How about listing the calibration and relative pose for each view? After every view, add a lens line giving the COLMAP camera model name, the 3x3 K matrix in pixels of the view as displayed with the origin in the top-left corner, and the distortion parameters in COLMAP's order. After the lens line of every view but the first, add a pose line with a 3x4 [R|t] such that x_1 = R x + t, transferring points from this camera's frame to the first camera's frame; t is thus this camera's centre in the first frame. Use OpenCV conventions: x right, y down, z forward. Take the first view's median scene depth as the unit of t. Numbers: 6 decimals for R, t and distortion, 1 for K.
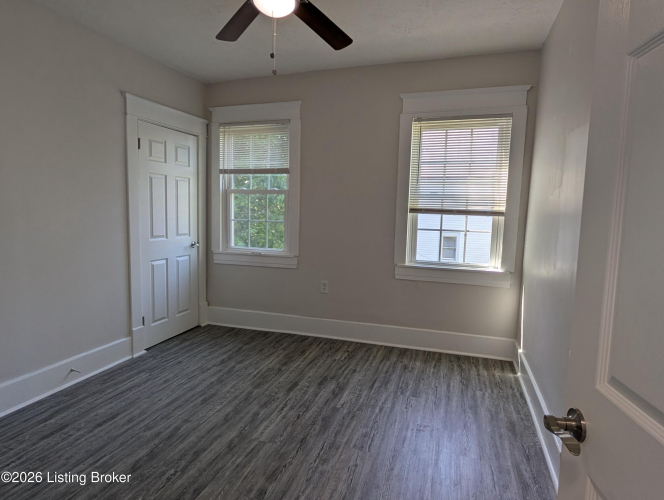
lens RADIAL K [[366.3, 0, 332.0], [0, 366.3, 250.0], [0, 0, 1]] dist [-0.003829, 0.000111]
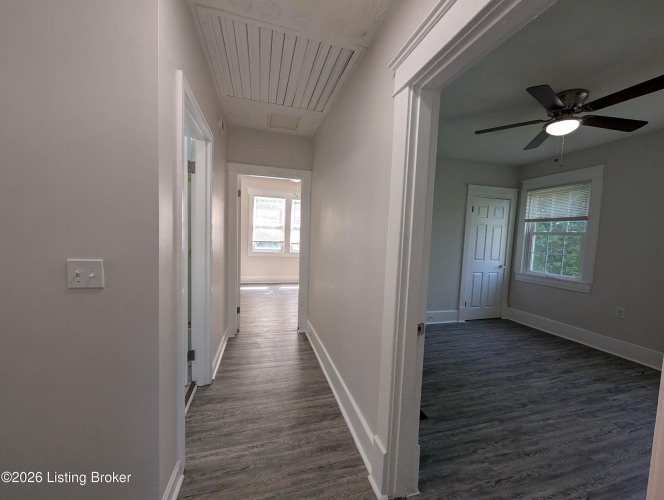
lens RADIAL K [[252.0, 0, 329.9], [0, 252.0, 247.0], [0, 0, 1]] dist [0.001221, 0.000303]
pose [[0.553586, 0.040558, -0.831804, 0.135745], [-0.117476, 0.992629, -0.029783, 0.024155], [0.824465, 0.114204, 0.554270, -0.271111]]
